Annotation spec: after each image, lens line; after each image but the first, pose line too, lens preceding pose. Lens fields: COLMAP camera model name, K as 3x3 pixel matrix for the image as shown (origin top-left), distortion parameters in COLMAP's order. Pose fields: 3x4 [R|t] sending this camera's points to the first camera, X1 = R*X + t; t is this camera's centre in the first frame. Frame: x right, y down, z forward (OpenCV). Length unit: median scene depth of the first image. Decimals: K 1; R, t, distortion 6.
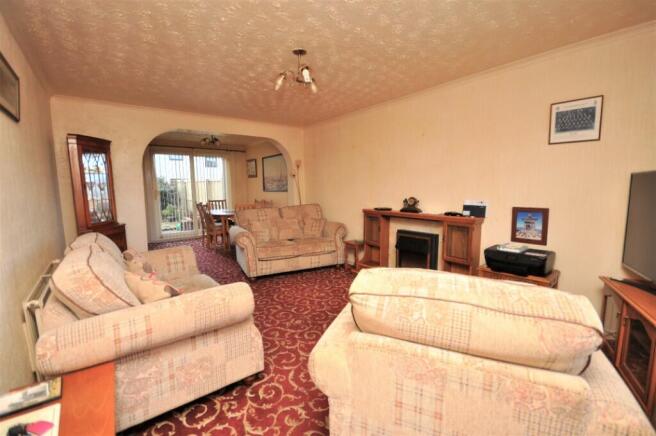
lens RADIAL K [[284.7, 0, 328.0], [0, 284.7, 218.0], [0, 0, 1]] dist [0.001648, 0.000107]
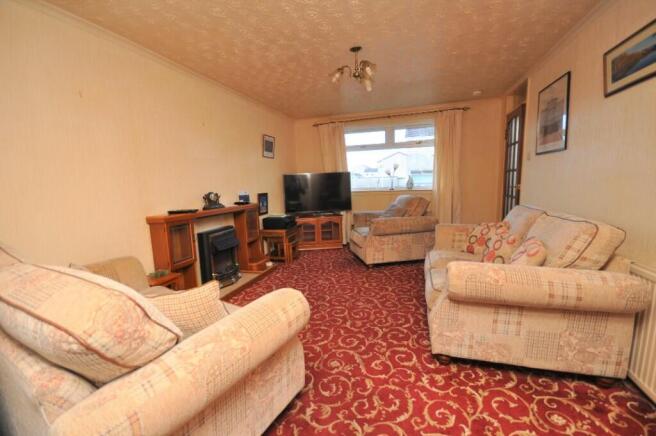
lens RADIAL K [[284.7, 0, 328.0], [0, 284.7, 218.0], [0, 0, 1]] dist [0.001648, 0.000107]
pose [[-0.557002, -0.078517, 0.826791, -0.805970], [0.123960, 0.976510, 0.176245, -0.129364], [-0.821208, 0.200658, -0.534185, 1.462736]]
